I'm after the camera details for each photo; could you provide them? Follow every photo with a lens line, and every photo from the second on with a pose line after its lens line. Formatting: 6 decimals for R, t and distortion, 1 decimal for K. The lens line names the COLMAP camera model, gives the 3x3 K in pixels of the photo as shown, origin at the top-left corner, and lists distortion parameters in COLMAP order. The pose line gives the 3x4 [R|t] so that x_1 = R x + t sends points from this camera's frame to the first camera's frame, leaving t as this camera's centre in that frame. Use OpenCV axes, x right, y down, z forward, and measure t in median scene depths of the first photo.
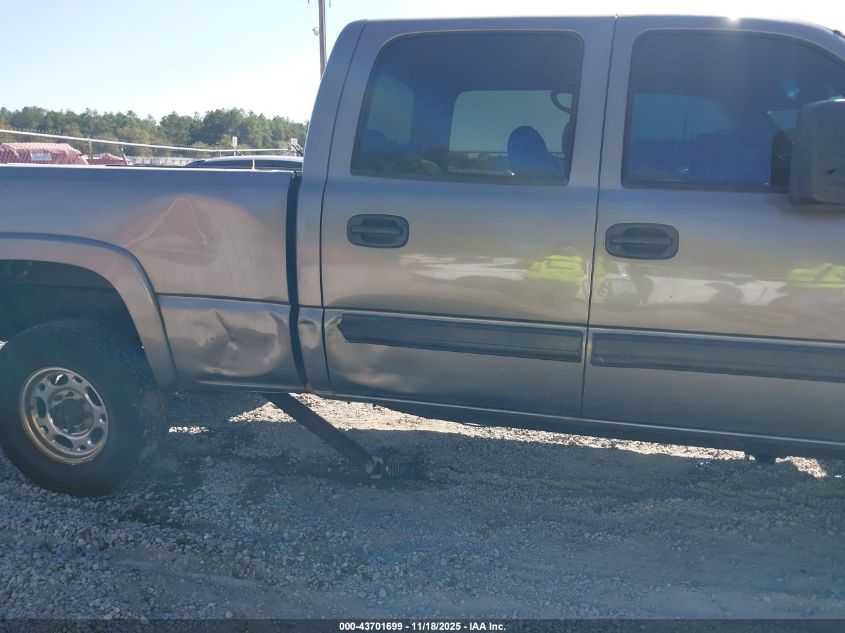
lens RADIAL K [[675.6, 0, 416.2], [0, 675.6, 334.2], [0, 0, 1]] dist [0.016306, -0.003835]
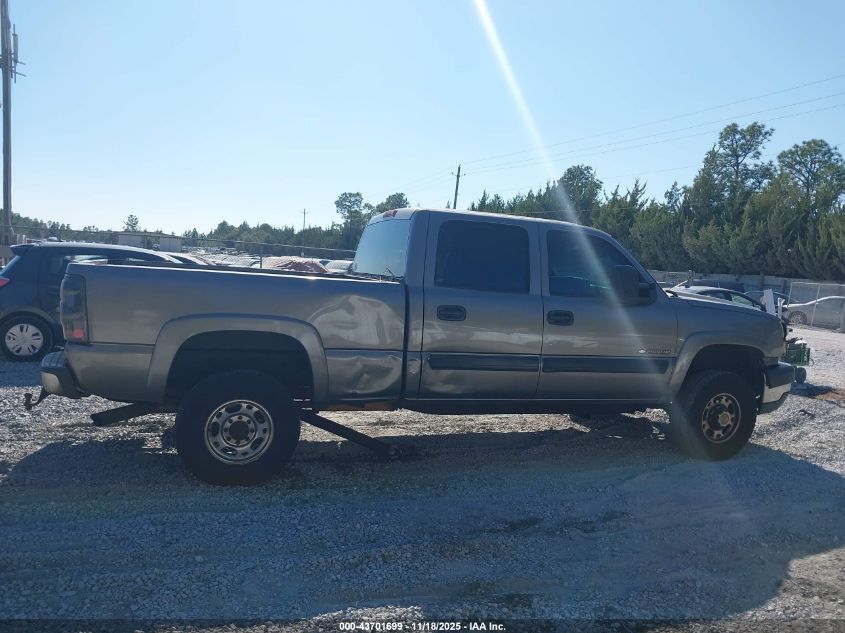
lens RADIAL K [[690.9, 0, 402.7], [0, 690.9, 317.1], [0, 0, 1]] dist [0.101949, -0.005749]
pose [[0.837445, 0.001862, 0.546519, -1.248882], [0.076060, 0.989866, -0.119921, 0.094227], [-0.541203, 0.141995, 0.828816, -0.621828]]
